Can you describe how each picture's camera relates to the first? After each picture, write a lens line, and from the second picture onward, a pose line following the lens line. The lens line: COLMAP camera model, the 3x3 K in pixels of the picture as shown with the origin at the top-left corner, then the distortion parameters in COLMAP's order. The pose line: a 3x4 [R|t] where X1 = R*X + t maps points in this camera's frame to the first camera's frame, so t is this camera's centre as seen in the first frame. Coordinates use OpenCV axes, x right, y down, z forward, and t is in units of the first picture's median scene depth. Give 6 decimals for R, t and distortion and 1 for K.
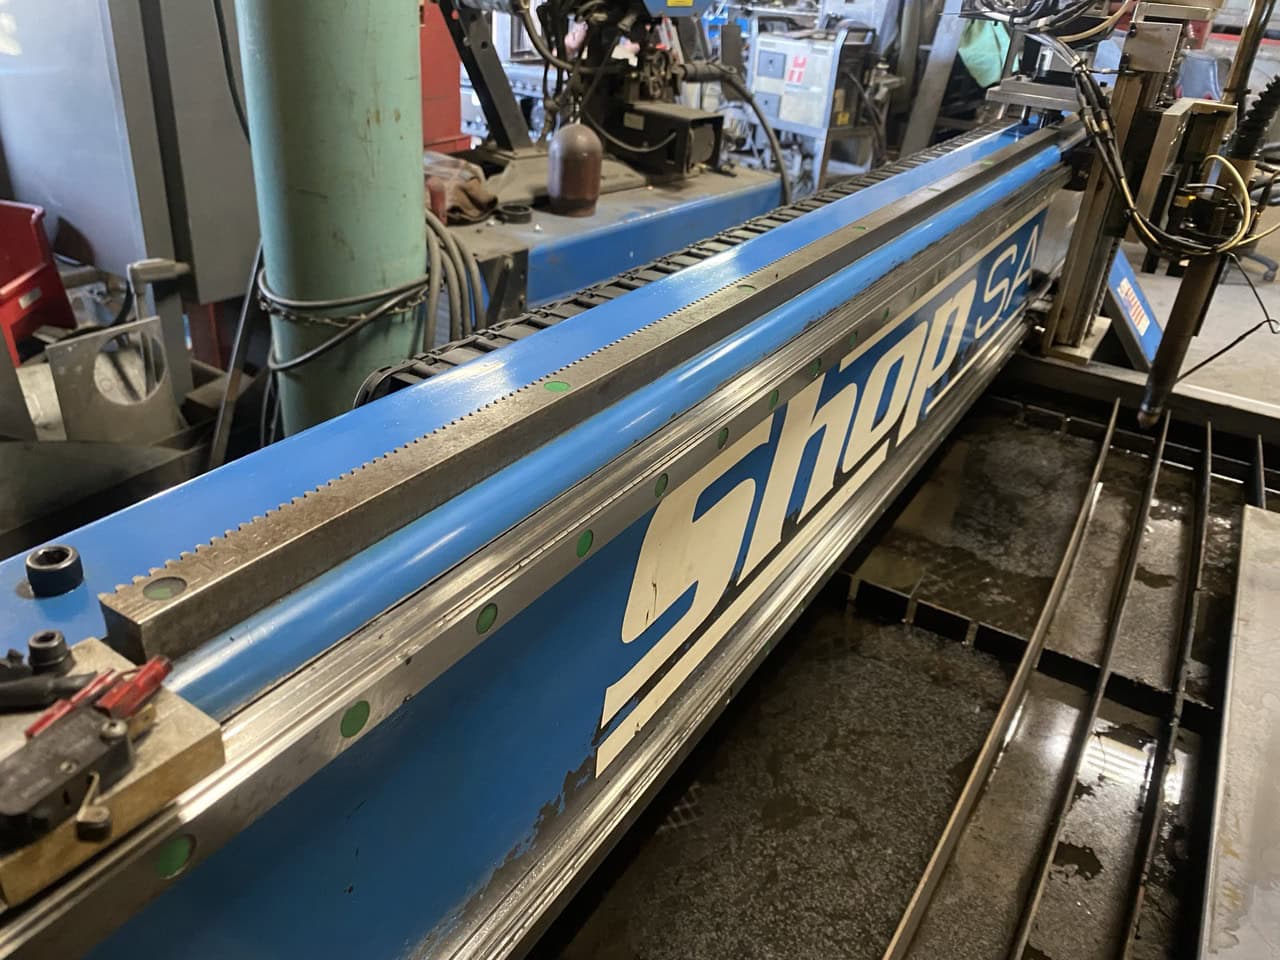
lens RADIAL K [[981.1, 0, 636.9], [0, 981.1, 477.1], [0, 0, 1]] dist [0.020304, -0.049378]
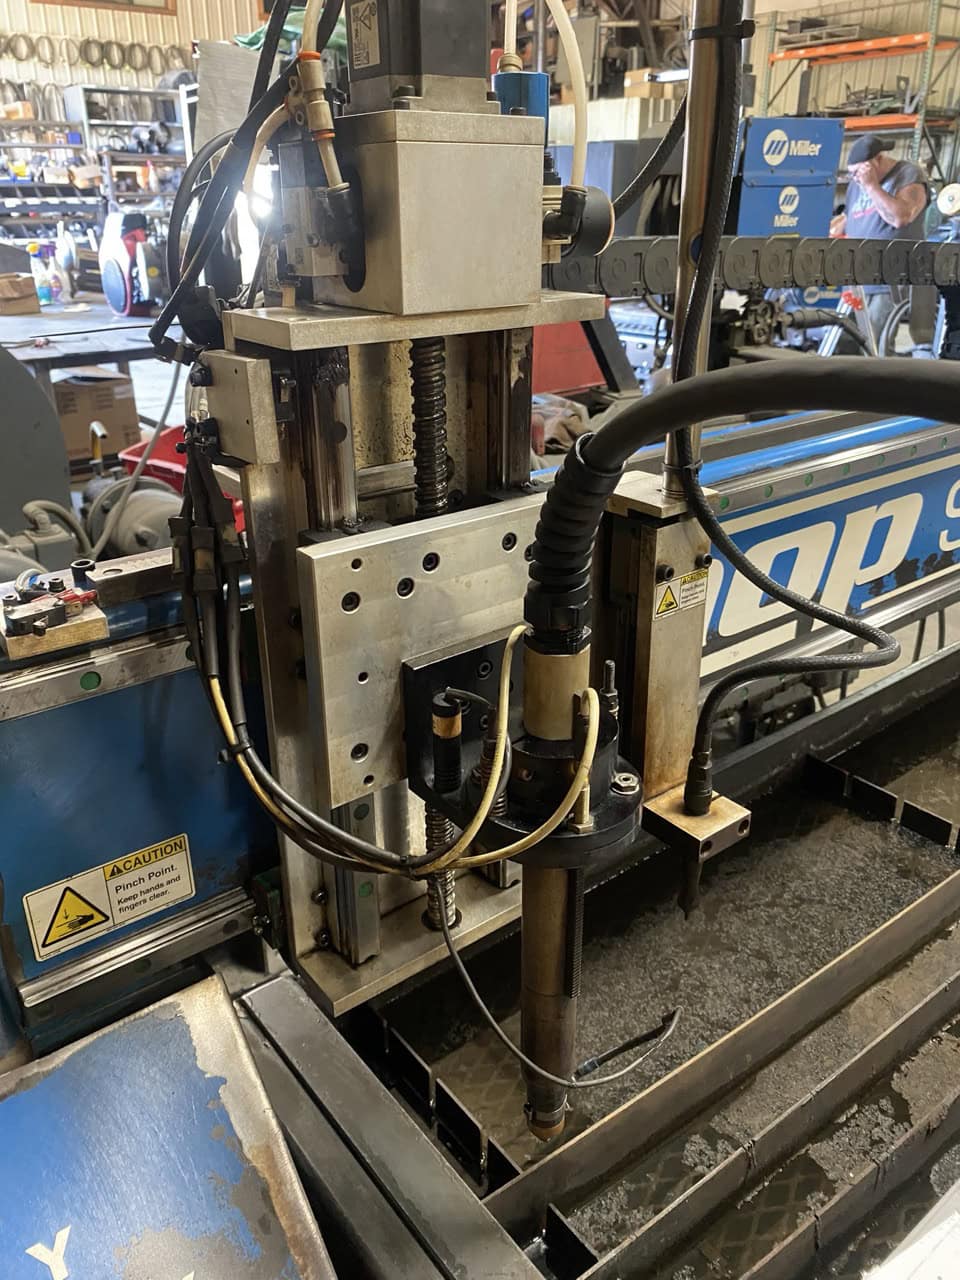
lens RADIAL K [[981.1, 0, 473.9], [0, 981.1, 642.5], [0, 0, 1]] dist [0.020304, -0.049378]
pose [[0.929871, 0.074850, -0.360192, 0.153859], [-0.102887, 0.992925, -0.059277, 0.046094], [0.353206, 0.092179, 0.930993, -0.108890]]
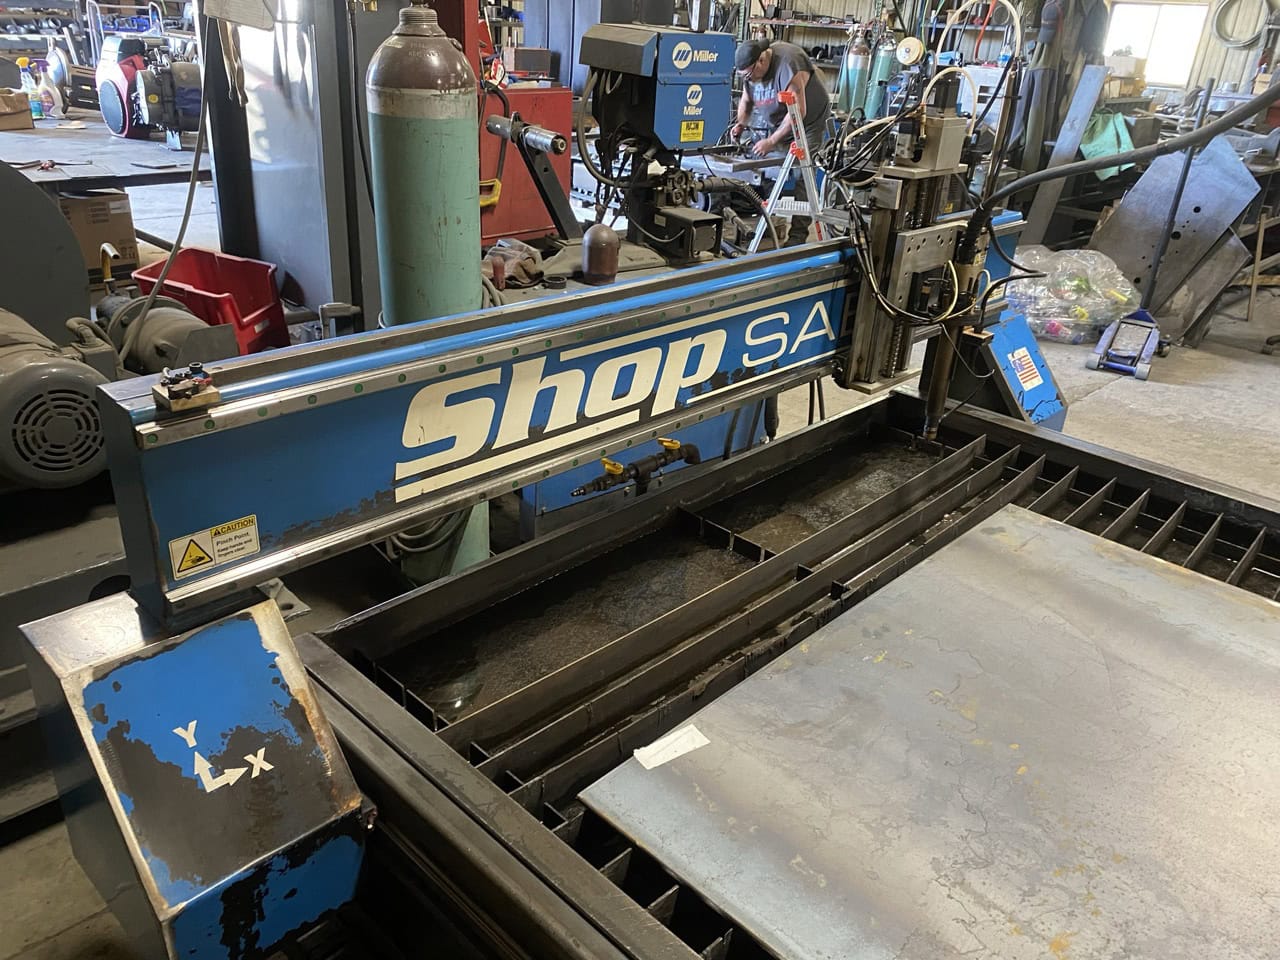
lens RADIAL K [[981.1, 0, 652.5], [0, 981.1, 498.6], [0, 0, 1]] dist [0.020304, -0.049378]
pose [[0.978122, 0.078441, -0.192677, 0.310287], [-0.086943, 0.995560, -0.036062, 0.092885], [0.188993, 0.052025, 0.980599, -0.387368]]
